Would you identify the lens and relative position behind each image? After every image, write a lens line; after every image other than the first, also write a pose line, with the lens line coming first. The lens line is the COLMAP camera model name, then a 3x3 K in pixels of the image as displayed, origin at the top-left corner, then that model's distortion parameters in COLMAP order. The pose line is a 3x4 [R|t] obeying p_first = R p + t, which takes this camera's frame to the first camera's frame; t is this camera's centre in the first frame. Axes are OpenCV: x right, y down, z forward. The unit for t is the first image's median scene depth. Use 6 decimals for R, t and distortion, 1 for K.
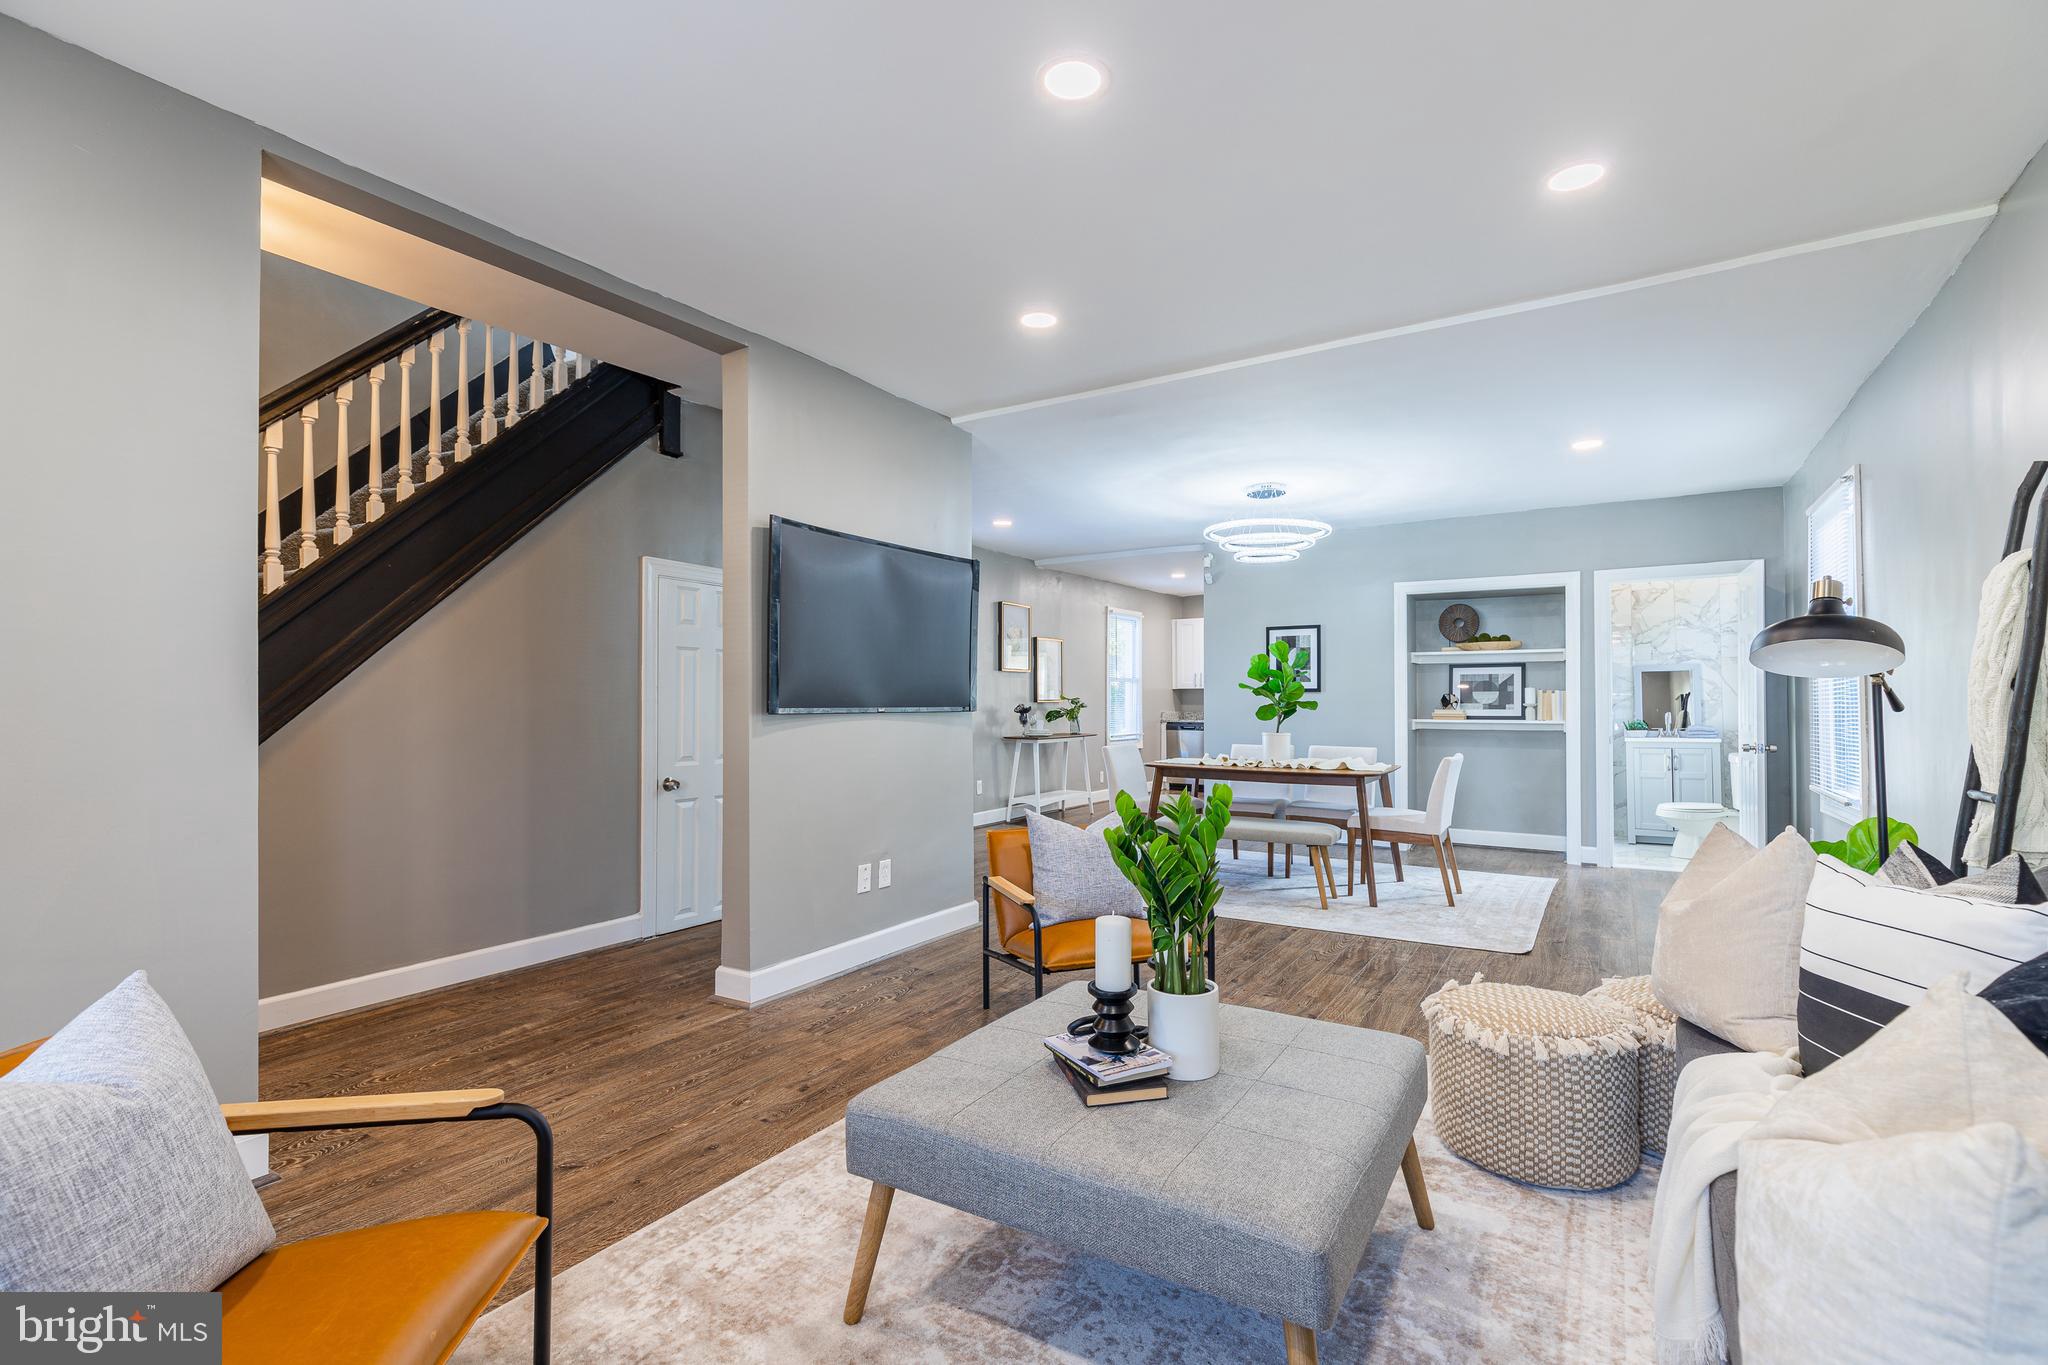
lens RADIAL K [[921.4, 0, 1018.1], [0, 921.4, 690.9], [0, 0, 1]] dist [0.007040, 0.000057]
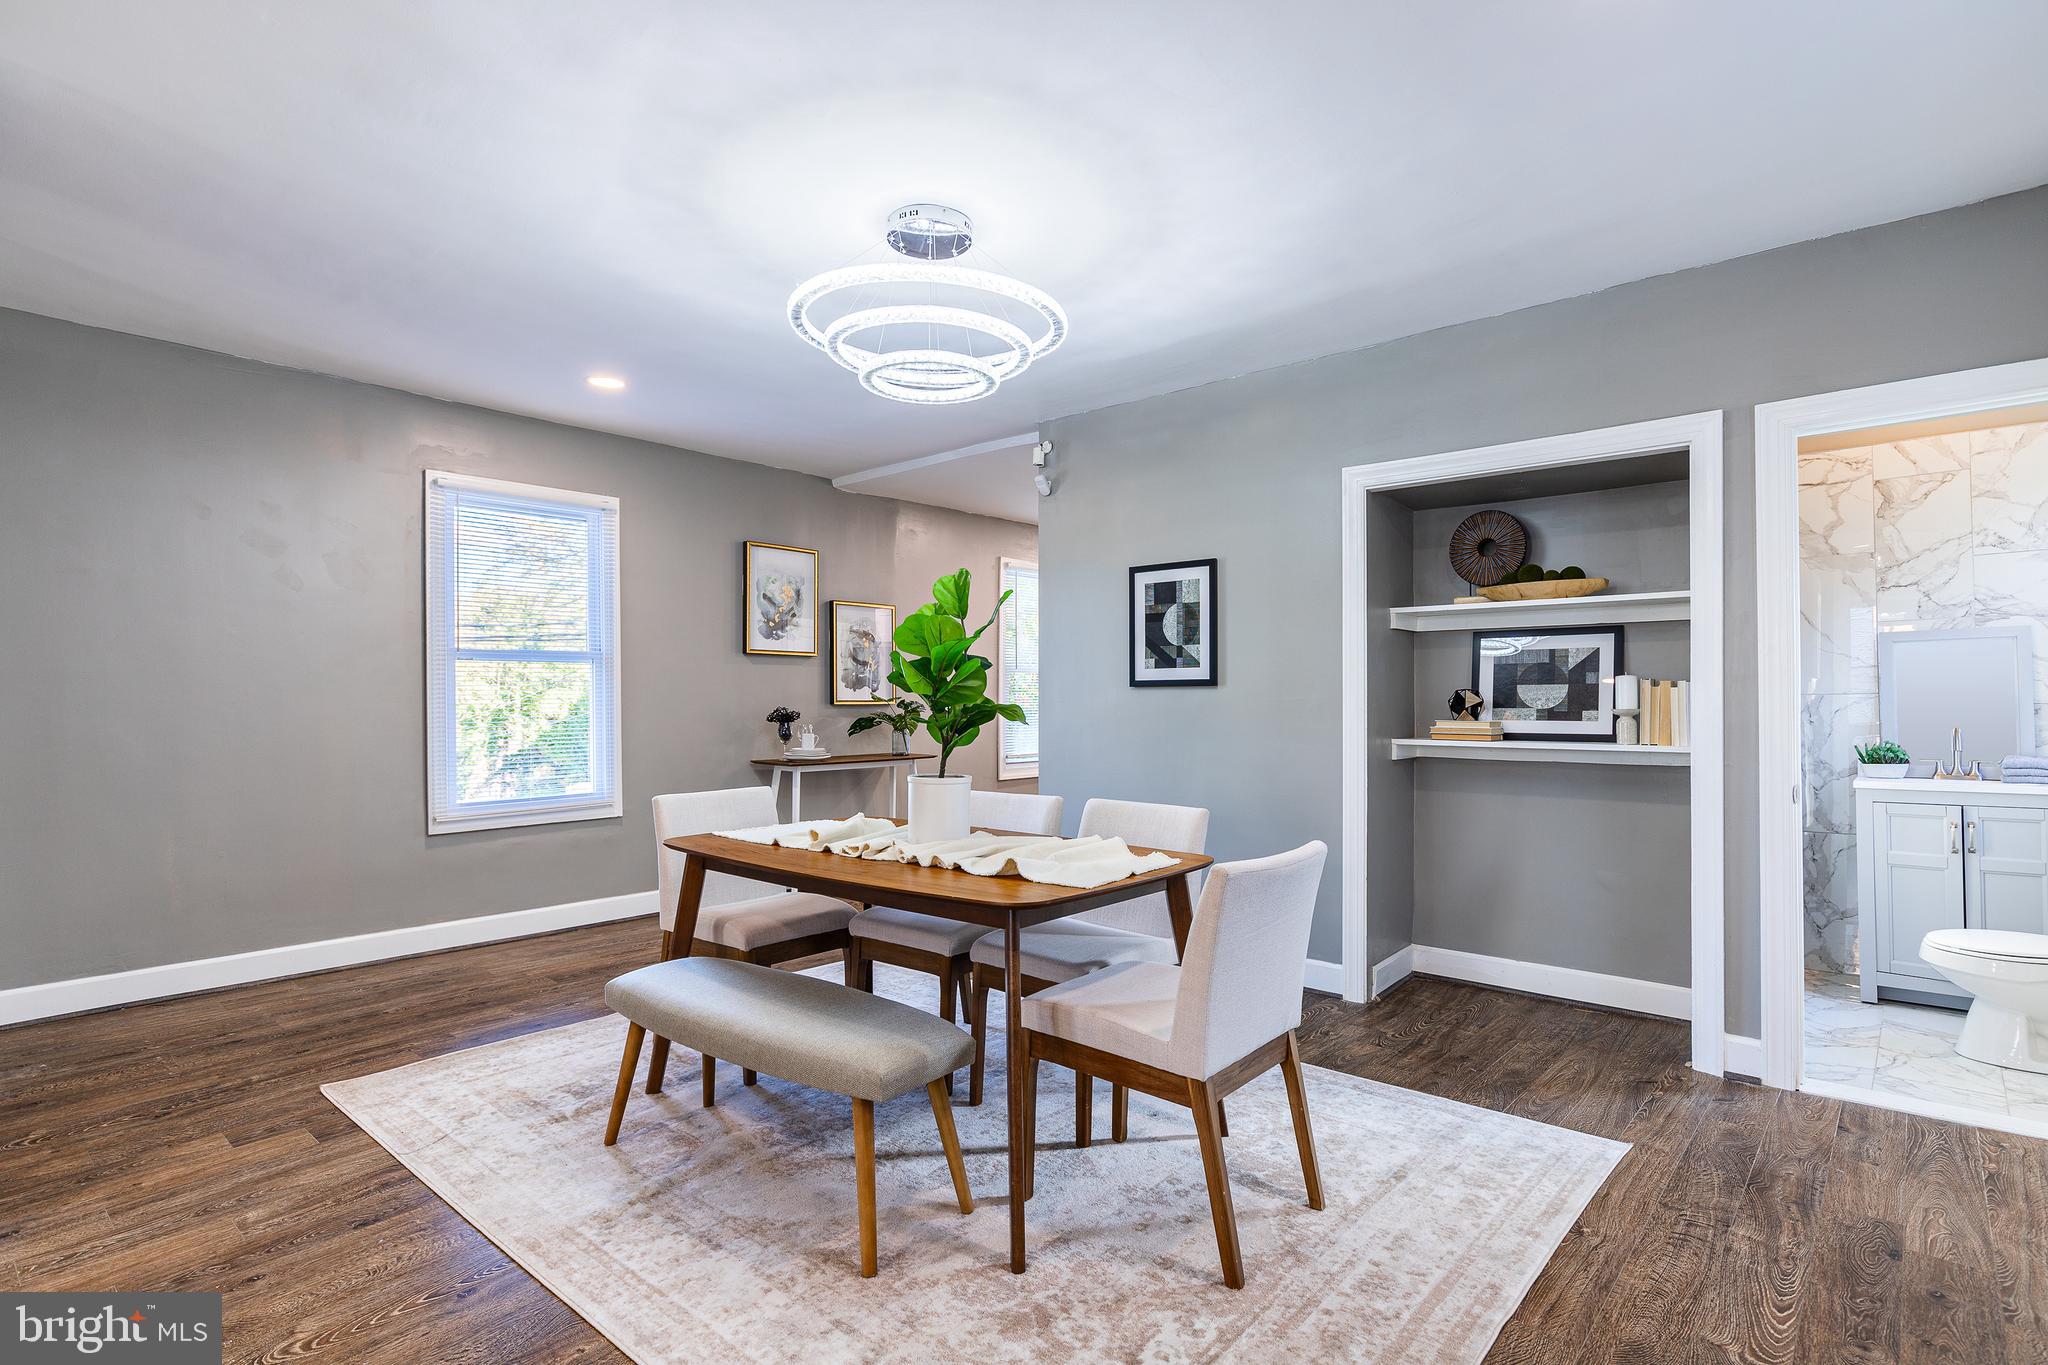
lens RADIAL K [[1022.2, 0, 1020.6], [0, 1022.2, 692.2], [0, 0, 1]] dist [0.000175, 0.000070]
pose [[0.988859, -0.001306, -0.148851, 0.310909], [0.001680, 0.999996, 0.002384, 0.003165], [0.148847, -0.002608, 0.988857, 0.414794]]
